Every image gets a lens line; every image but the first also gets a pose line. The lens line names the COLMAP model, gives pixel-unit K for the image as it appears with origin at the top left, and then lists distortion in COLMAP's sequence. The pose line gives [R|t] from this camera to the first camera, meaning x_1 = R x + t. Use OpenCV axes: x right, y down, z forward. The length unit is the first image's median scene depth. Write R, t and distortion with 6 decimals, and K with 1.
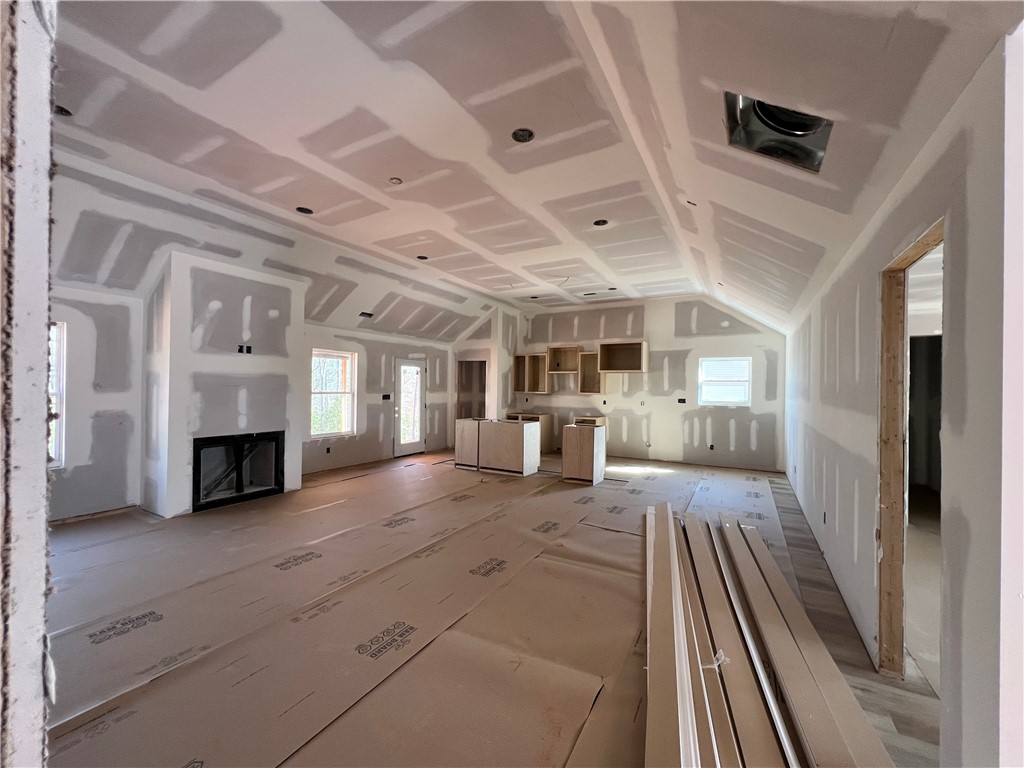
lens RADIAL K [[409.4, 0, 512.0], [0, 409.4, 384.0], [0, 0, 1]] dist [0.000092, -0.000291]
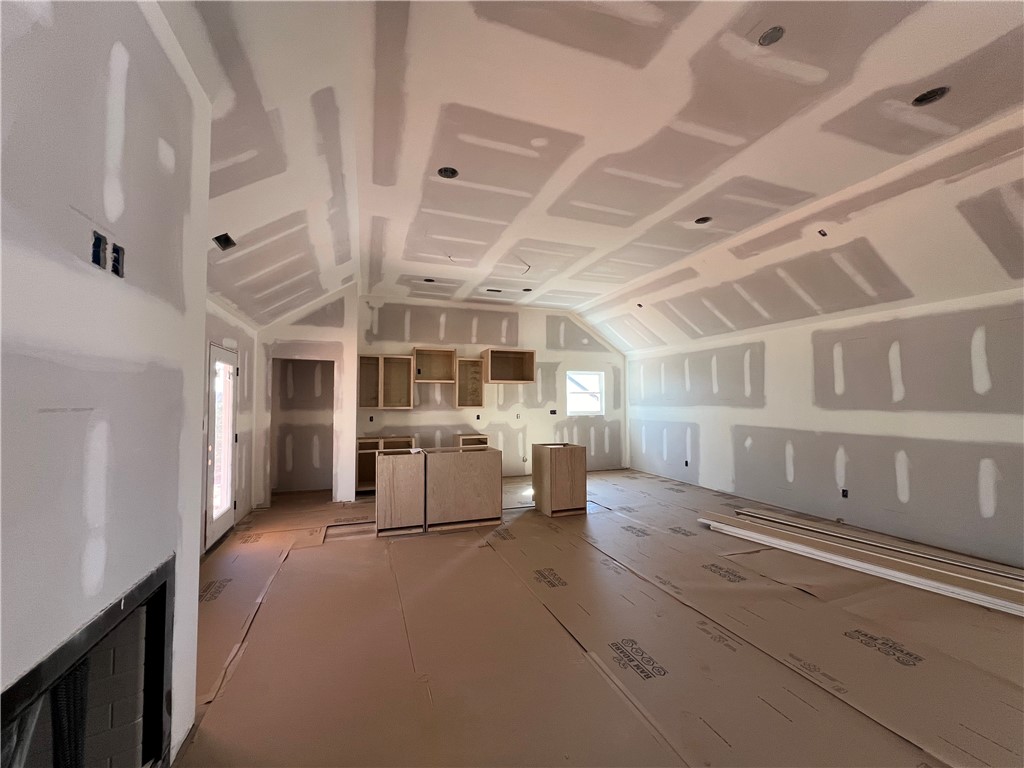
lens RADIAL K [[409.4, 0, 512.0], [0, 409.4, 384.0], [0, 0, 1]] dist [0.000092, -0.000291]
pose [[0.645777, 0.018436, 0.763303, -0.438257], [0.004310, 0.999605, -0.027789, -0.001044], [-0.763514, 0.021235, 0.645443, 0.429302]]
